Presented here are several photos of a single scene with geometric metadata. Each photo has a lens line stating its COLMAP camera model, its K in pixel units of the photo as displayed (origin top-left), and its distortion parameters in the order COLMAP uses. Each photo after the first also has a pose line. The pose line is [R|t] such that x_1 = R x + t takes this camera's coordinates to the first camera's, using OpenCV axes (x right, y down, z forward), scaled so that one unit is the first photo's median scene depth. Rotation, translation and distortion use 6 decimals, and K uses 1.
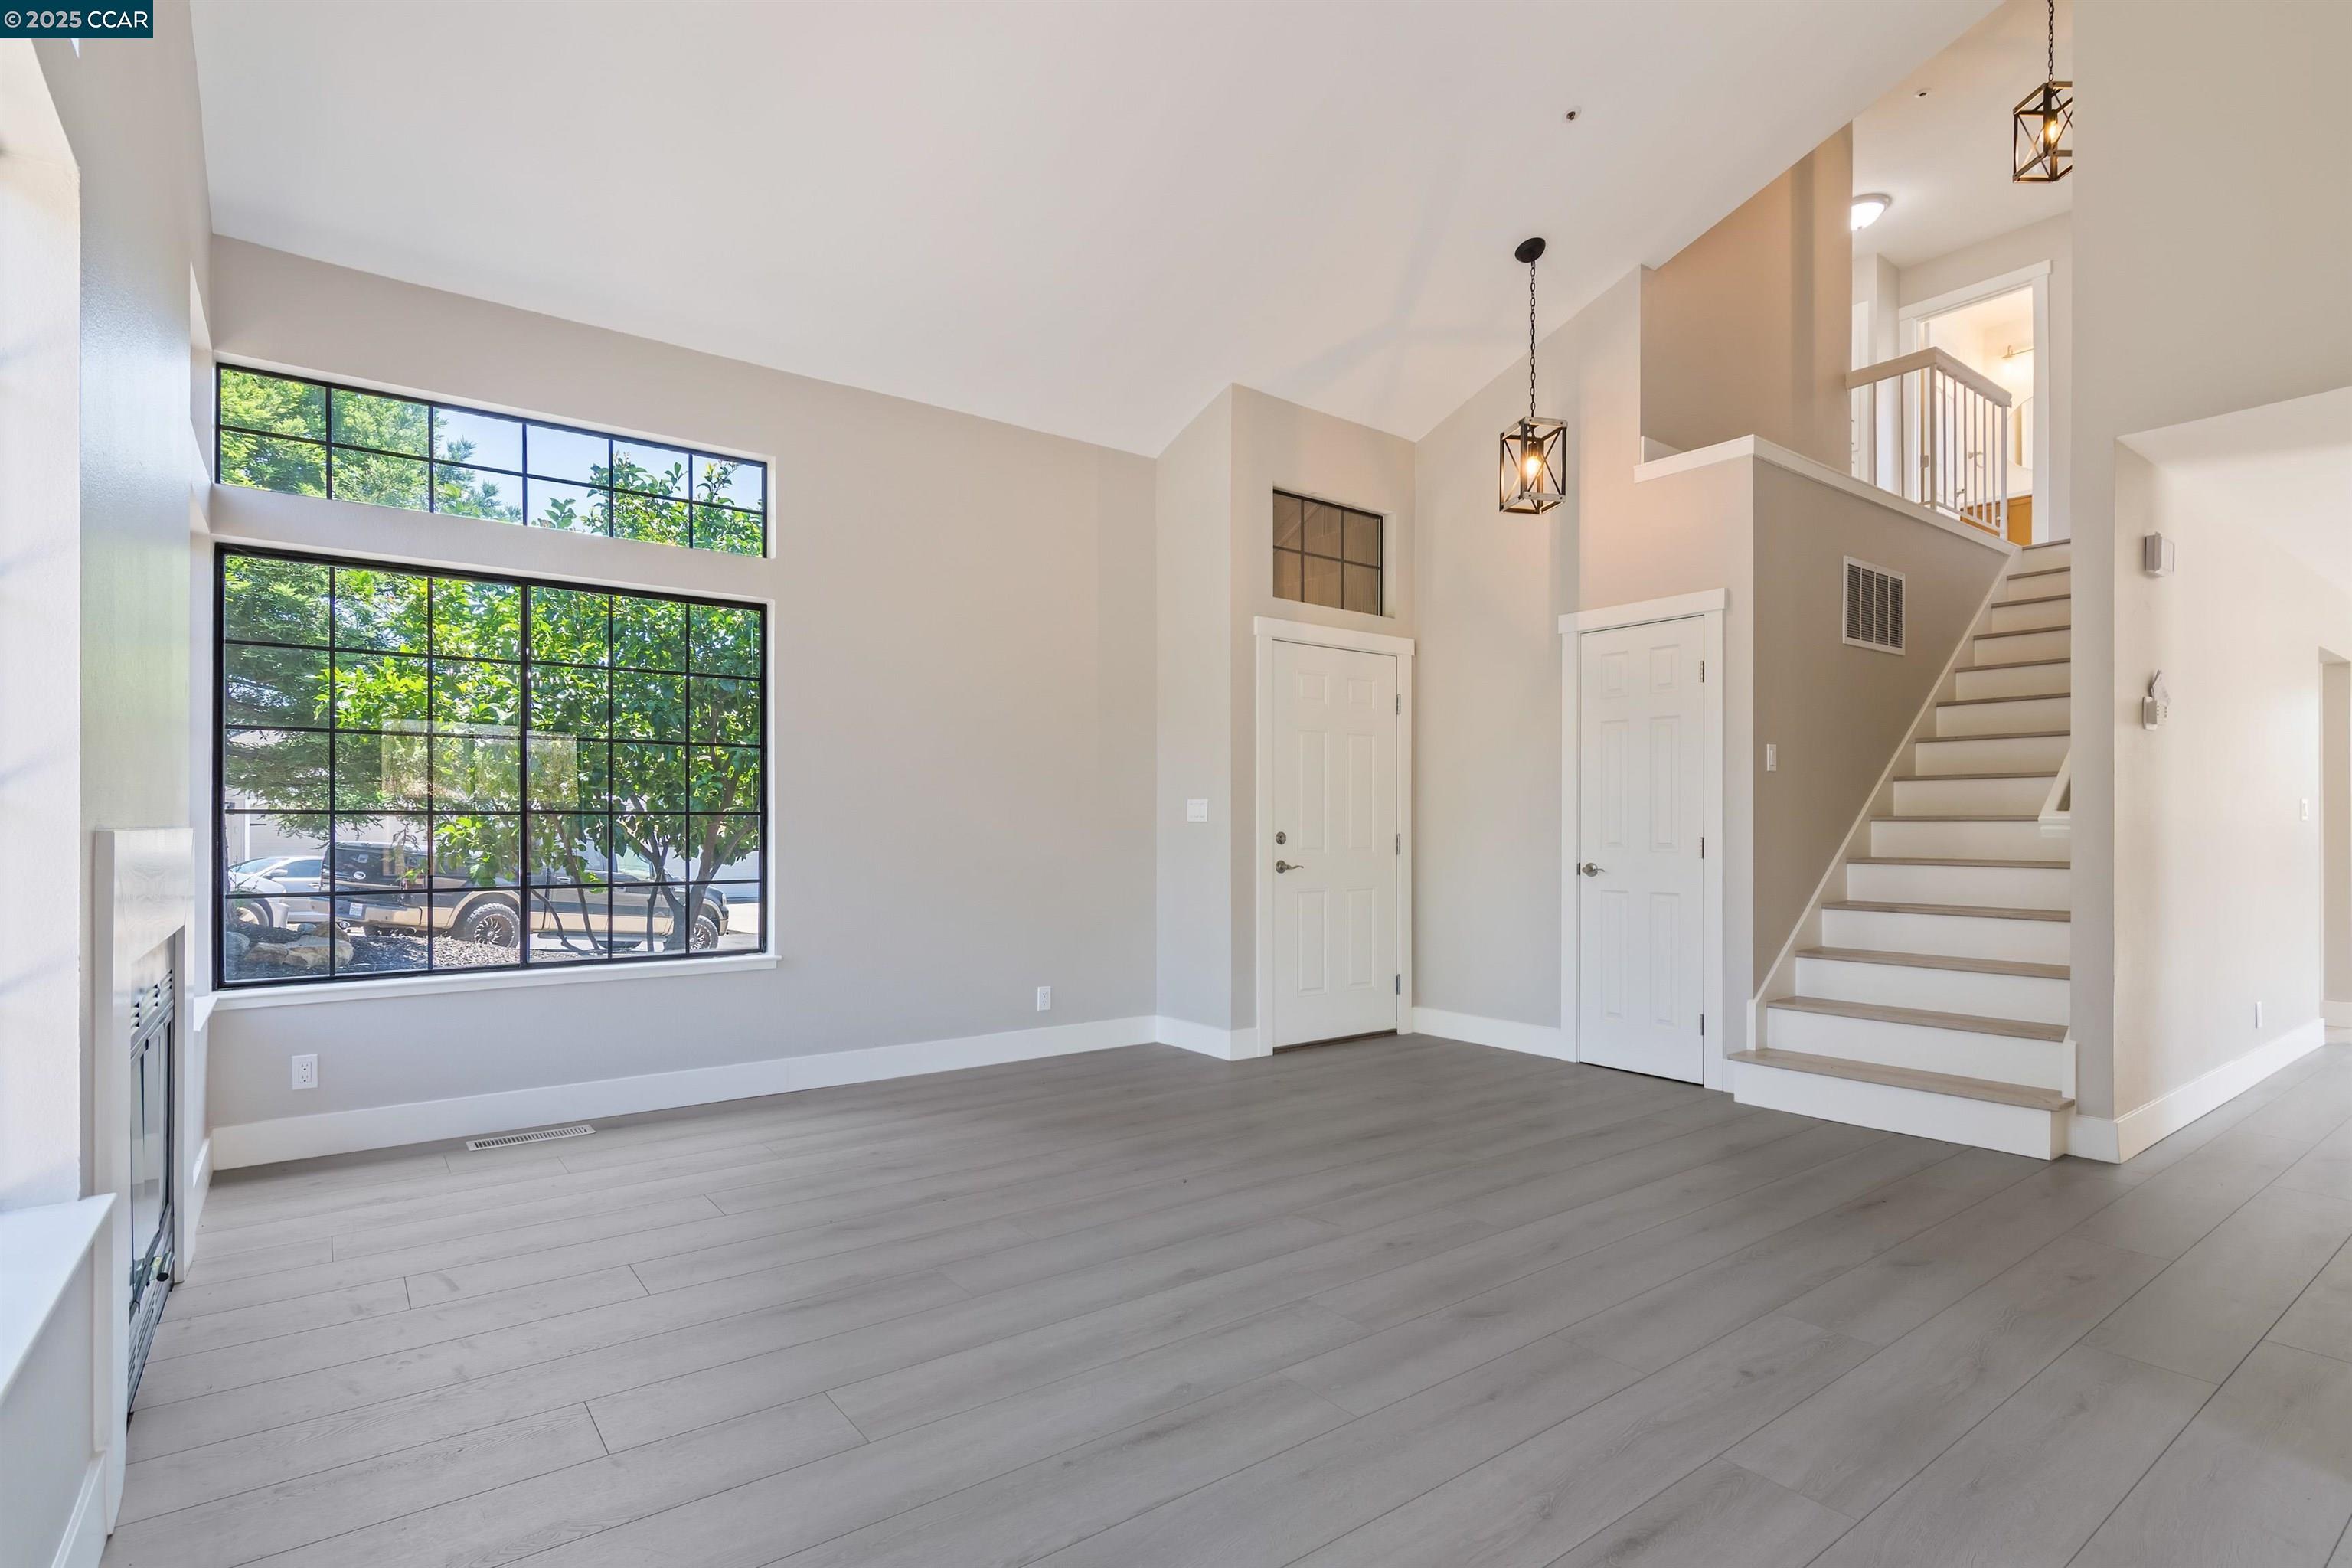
lens RADIAL K [[1150.8, 0, 1190.8], [0, 1150.8, 828.0], [0, 0, 1]] dist [-0.001678, -0.000110]
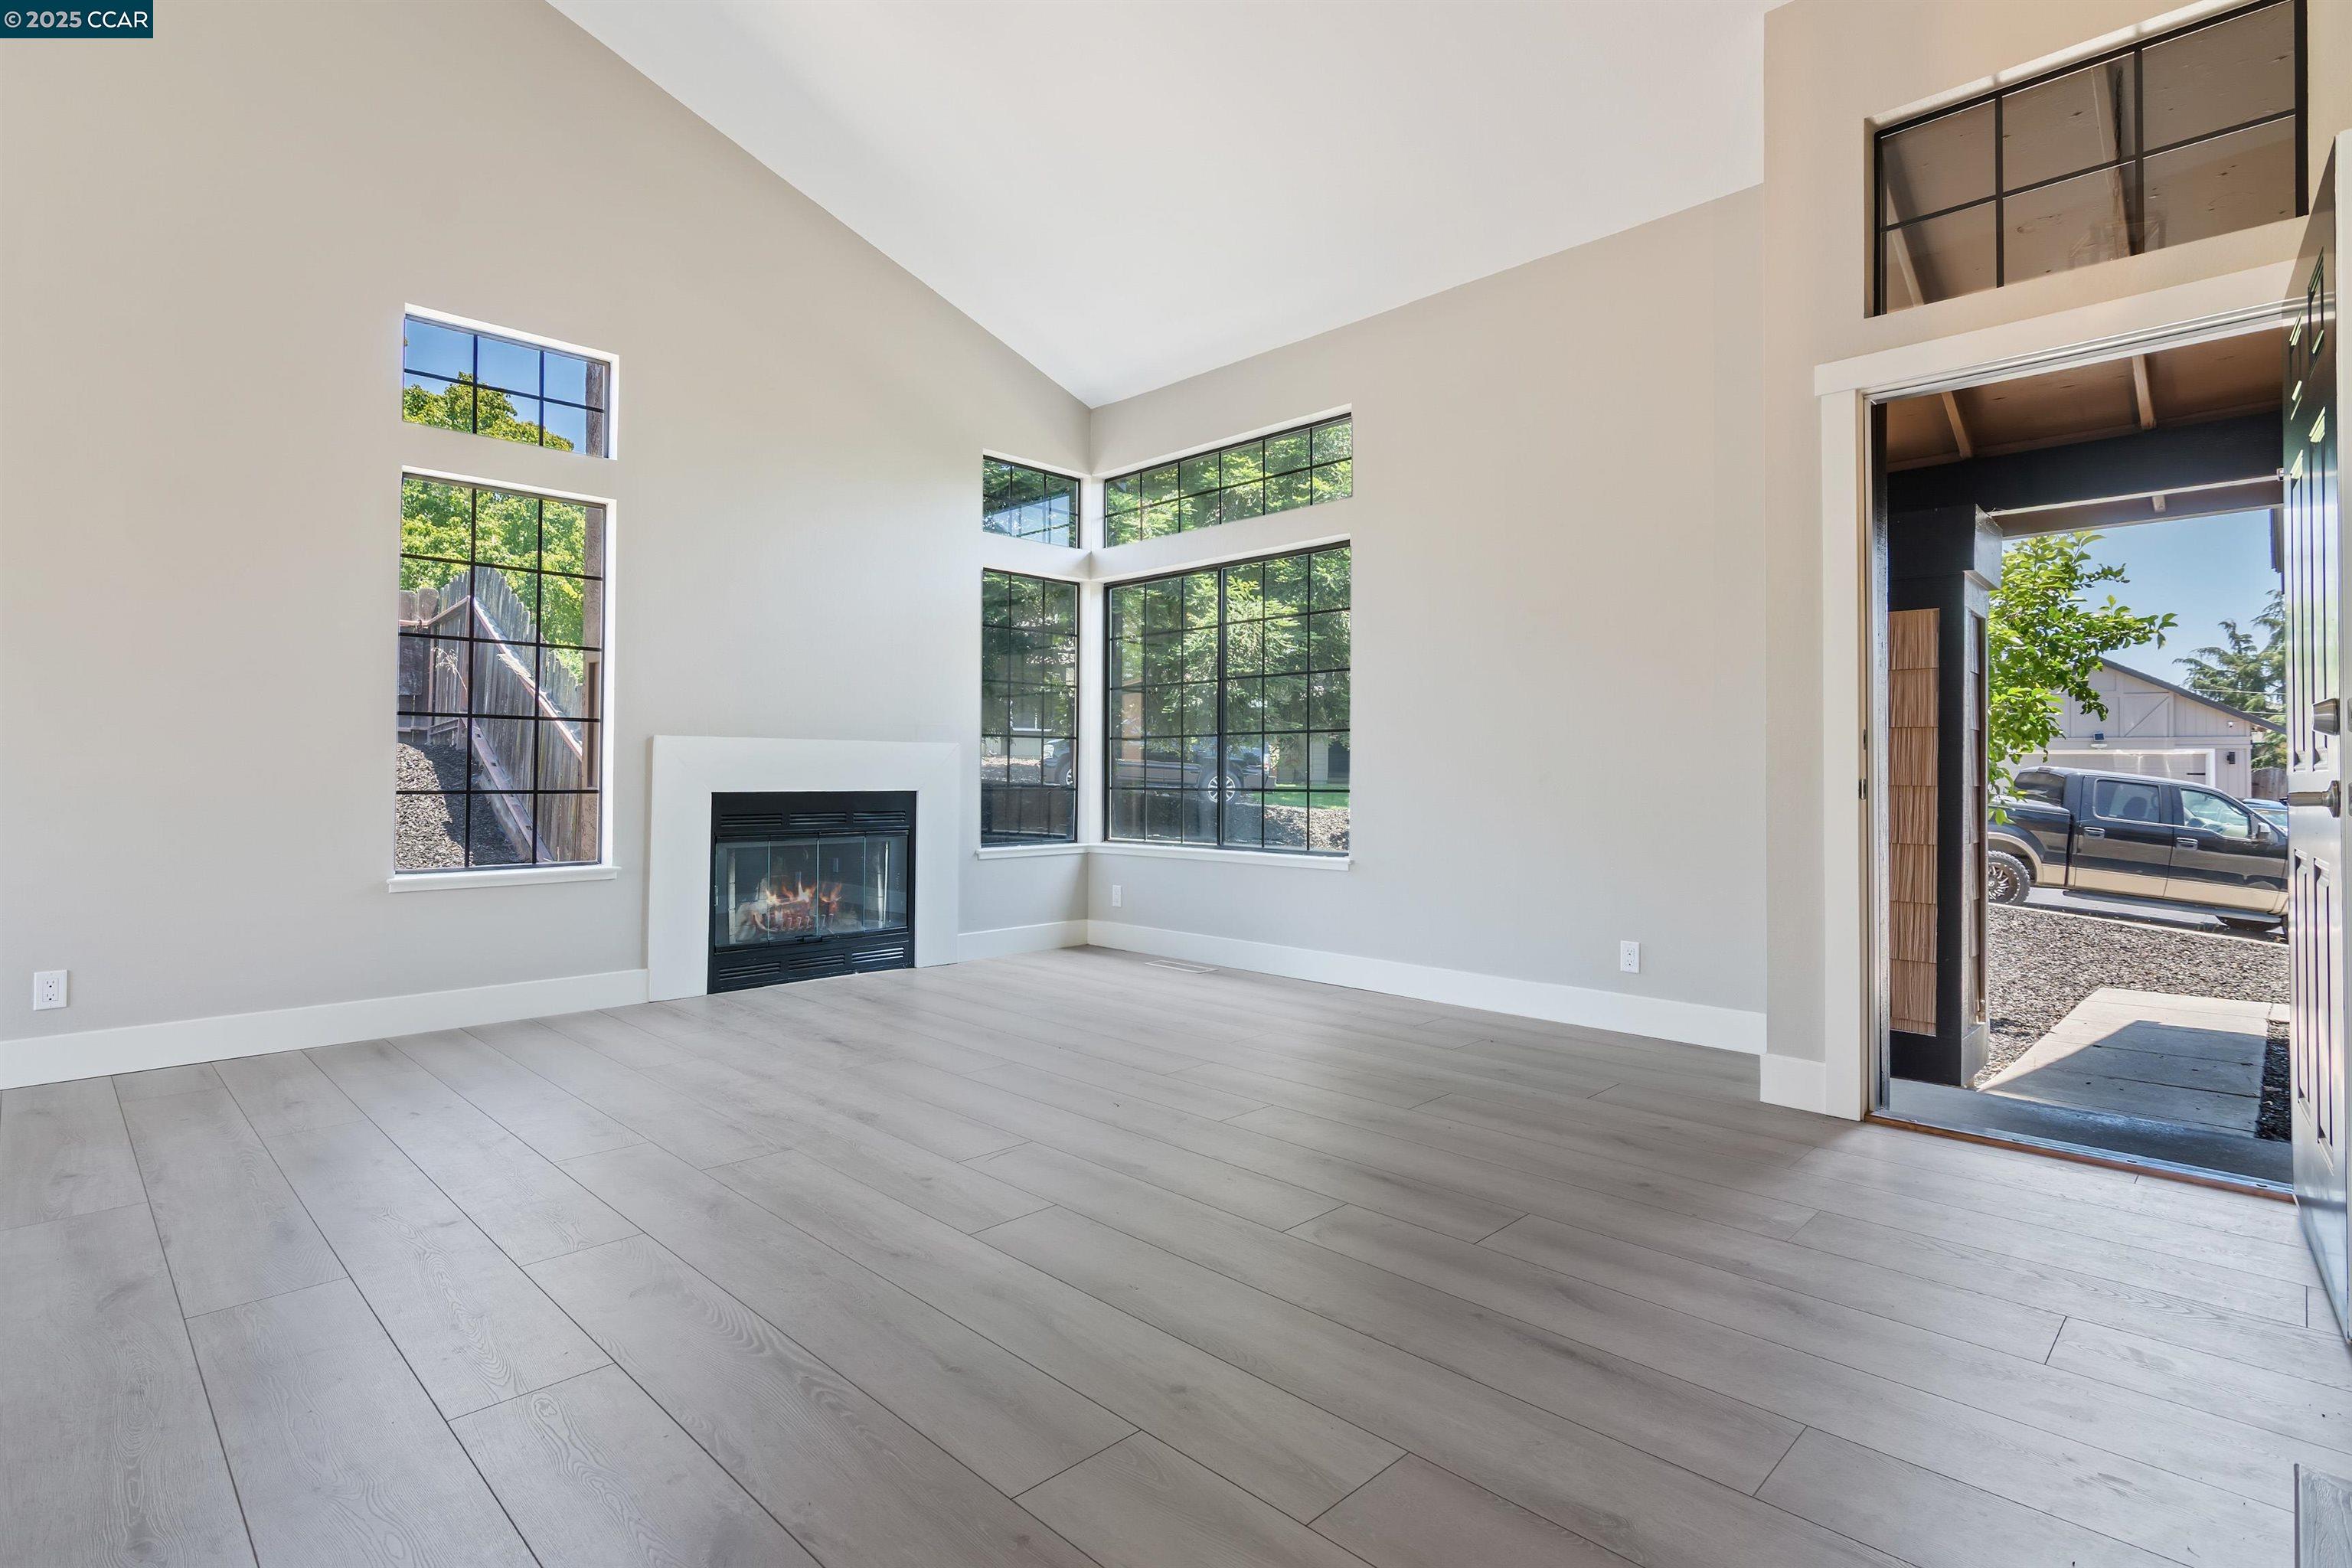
lens RADIAL K [[1158.4, 0, 1180.4], [0, 1158.4, 762.0], [0, 0, 1]] dist [-0.001251, -0.000022]
pose [[0.141581, -0.011263, -0.989863, 1.066273], [-0.006535, 0.999903, -0.012311, 0.052479], [0.989905, 0.008211, 0.141494, 1.053238]]
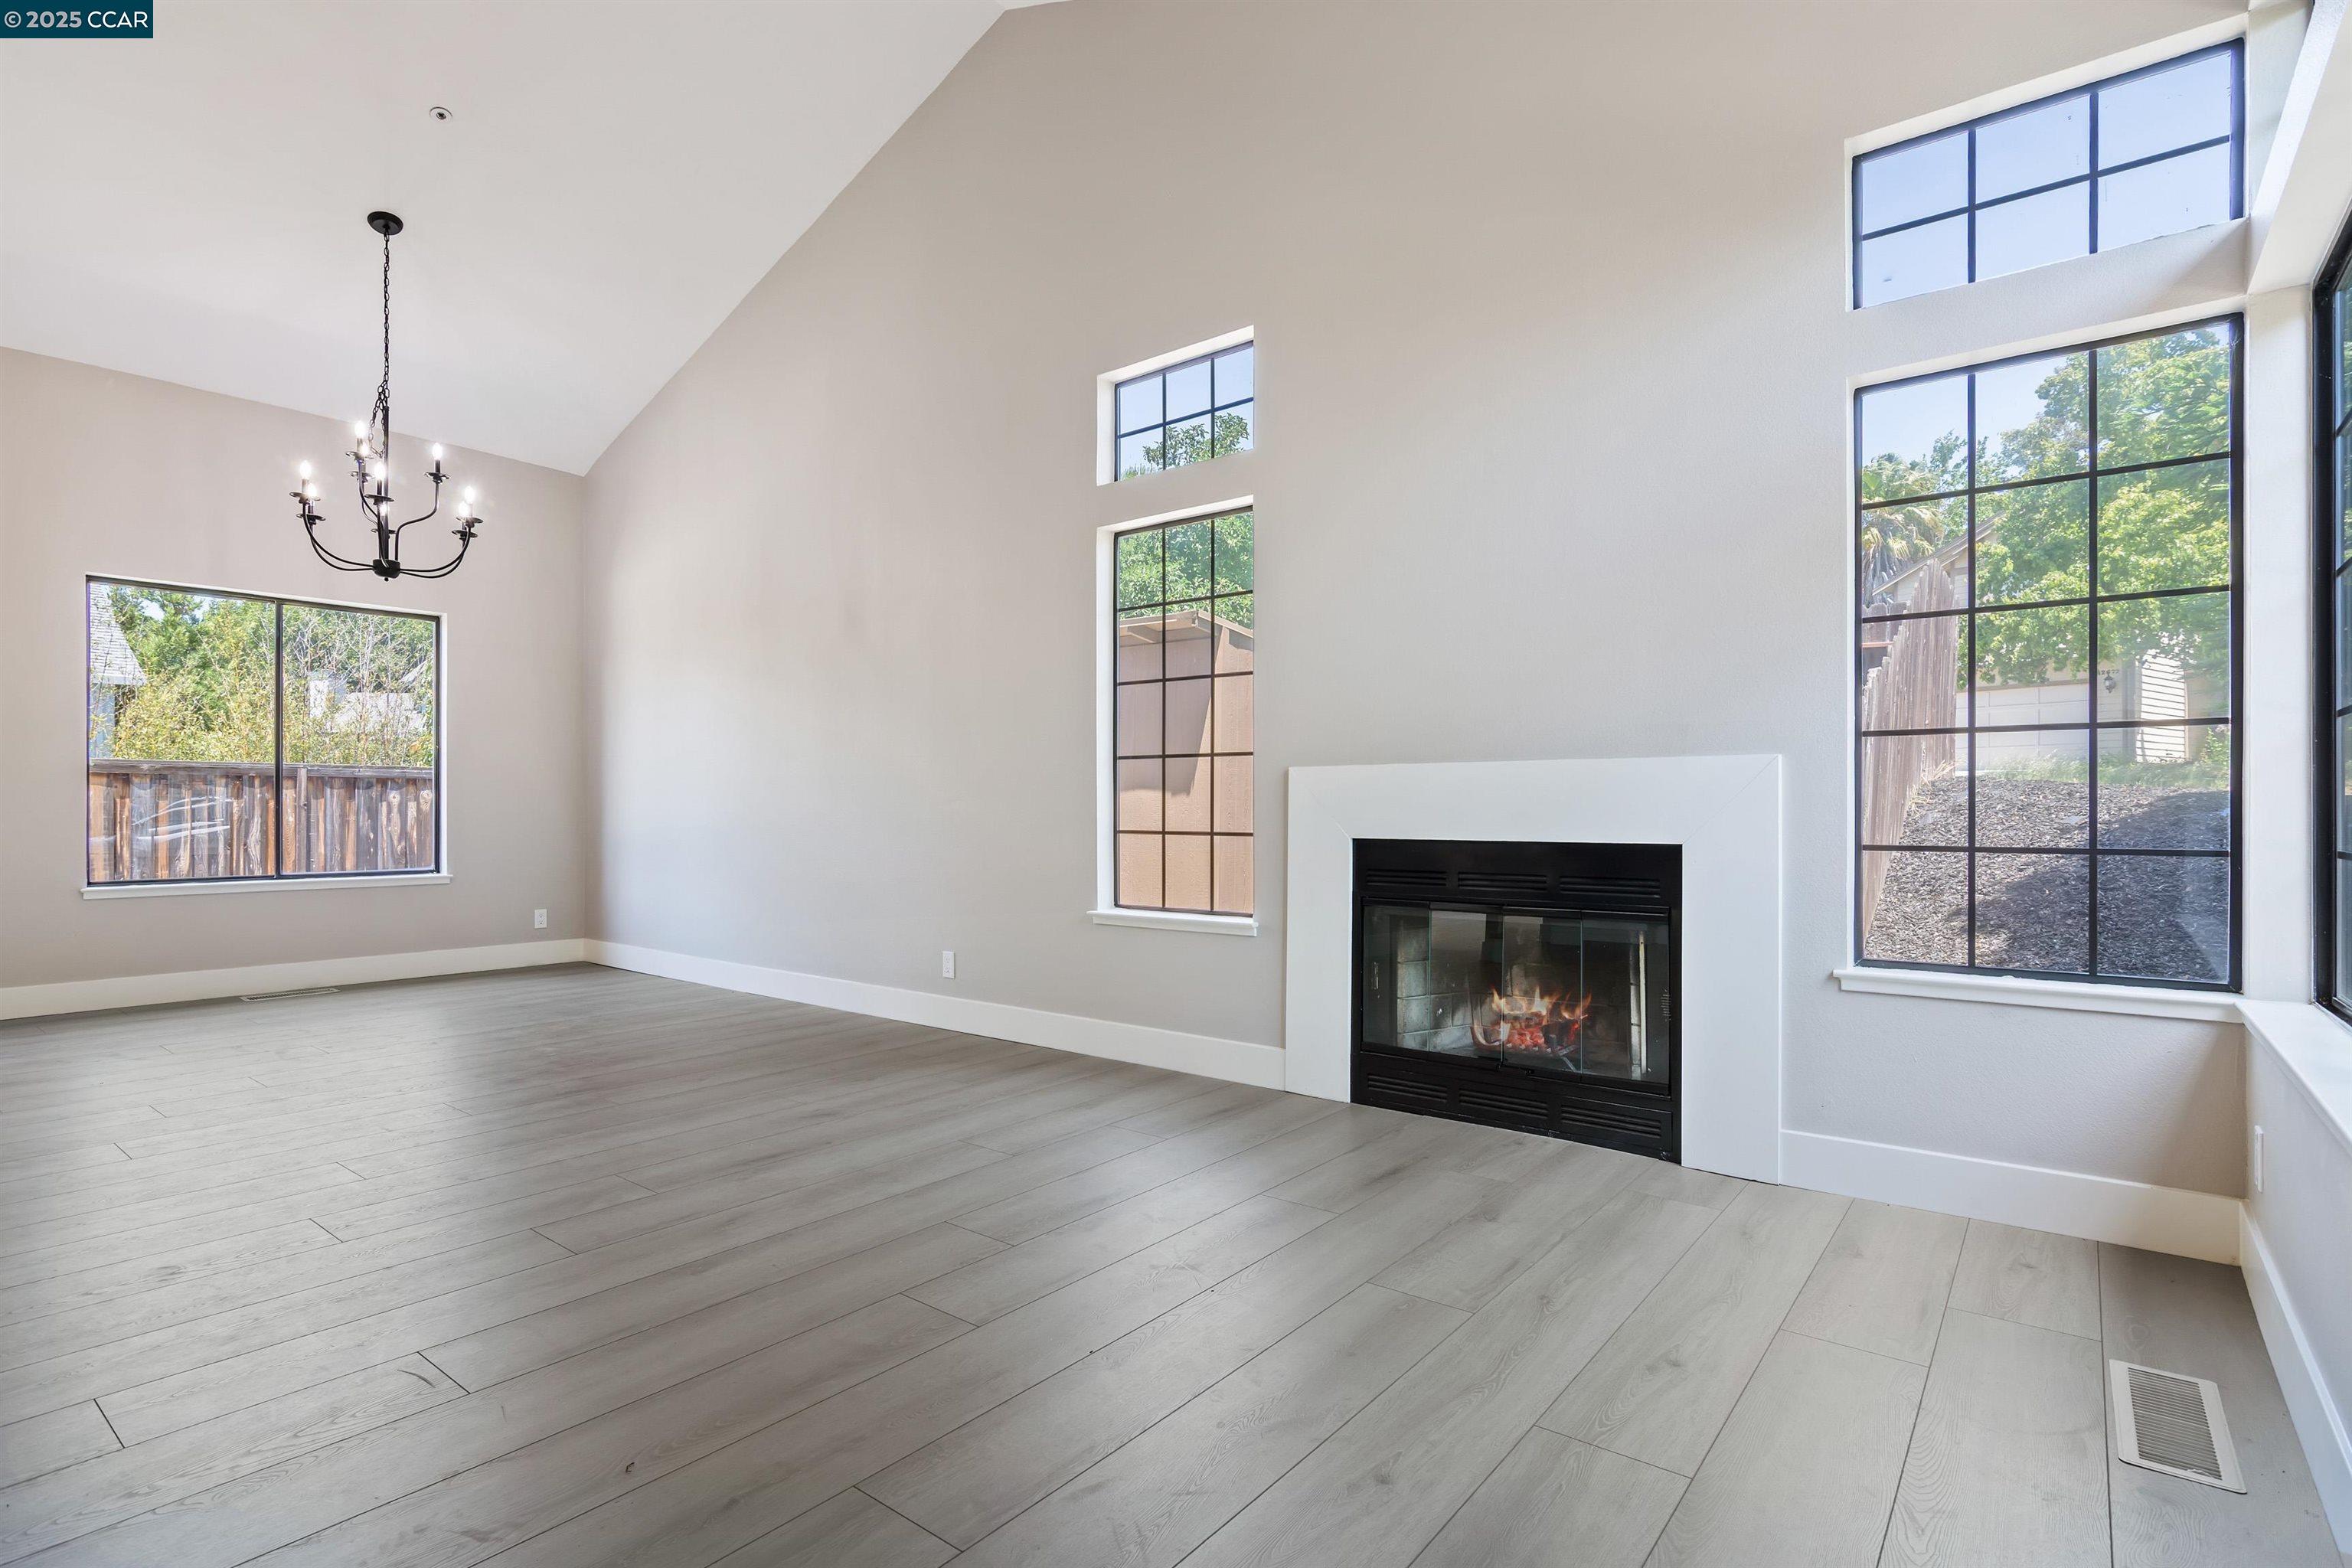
lens RADIAL K [[1134.8, 0, 1185.2], [0, 1134.8, 793.8], [0, 0, 1]] dist [-0.002635, 0.000940]
pose [[-0.966679, -0.006347, -0.255912, -0.118766], [-0.003293, 0.999918, -0.012358, 0.047407], [0.255970, -0.011104, -0.966621, 1.747059]]
